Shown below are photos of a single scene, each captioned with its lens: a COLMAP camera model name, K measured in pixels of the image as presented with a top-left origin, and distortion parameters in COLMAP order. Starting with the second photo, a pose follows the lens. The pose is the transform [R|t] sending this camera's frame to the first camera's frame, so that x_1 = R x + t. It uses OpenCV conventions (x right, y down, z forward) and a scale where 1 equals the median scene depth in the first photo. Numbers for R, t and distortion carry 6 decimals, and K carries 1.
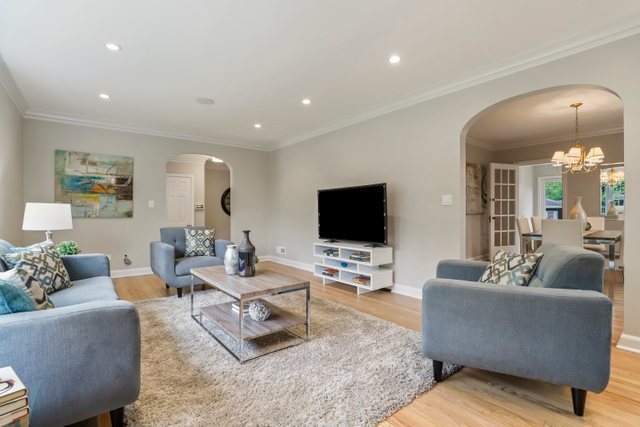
lens RADIAL K [[297.2, 0, 316.0], [0, 297.2, 213.1], [0, 0, 1]] dist [-0.020315, 0.000254]
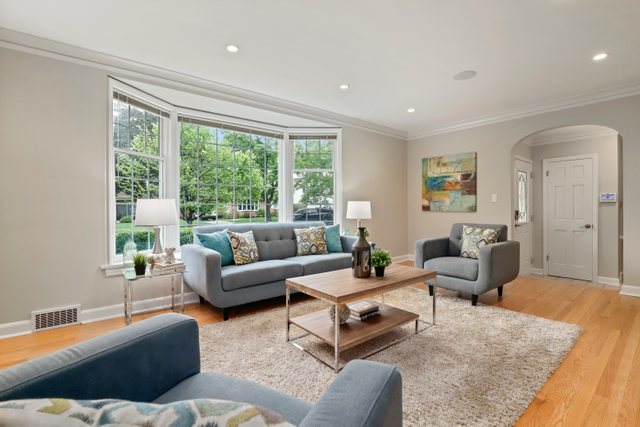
lens RADIAL K [[297.2, 0, 318.1], [0, 297.2, 207.9], [0, 0, 1]] dist [-0.020315, 0.000254]
pose [[0.000603, 0.005213, -0.999986, 0.402363], [-0.001322, 0.999986, 0.005212, -0.003501], [0.999999, 0.001319, 0.000610, 0.497336]]
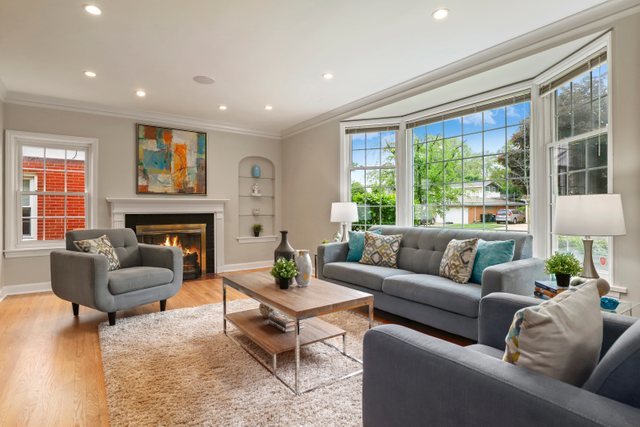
lens RADIAL K [[334.5, 0, 324.3], [0, 334.5, 213.7], [0, 0, 1]] dist [-0.018452, 0.000306]
pose [[-0.999225, 0.012762, 0.037232, -0.345949], [0.013320, 0.999802, 0.014767, 0.000698], [-0.037036, 0.015252, -0.999198, 1.278664]]
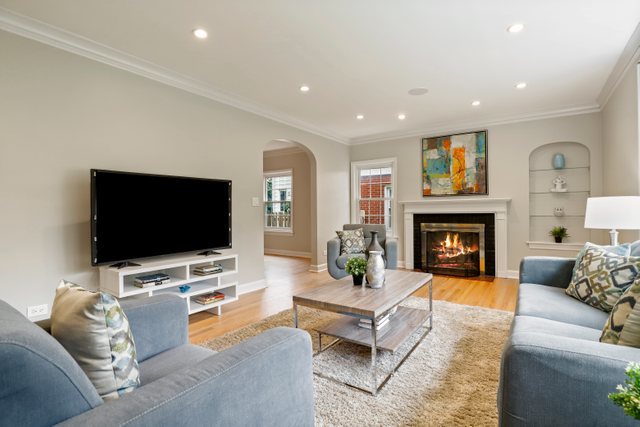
lens RADIAL K [[315.4, 0, 324.1], [0, 315.4, 214.8], [0, 0, 1]] dist [-0.018436, -0.000040]
pose [[-0.301110, 0.001965, 0.953587, -0.743596], [0.014383, 0.999893, 0.002481, 0.005613], [-0.953481, 0.014463, -0.301106, 0.973306]]
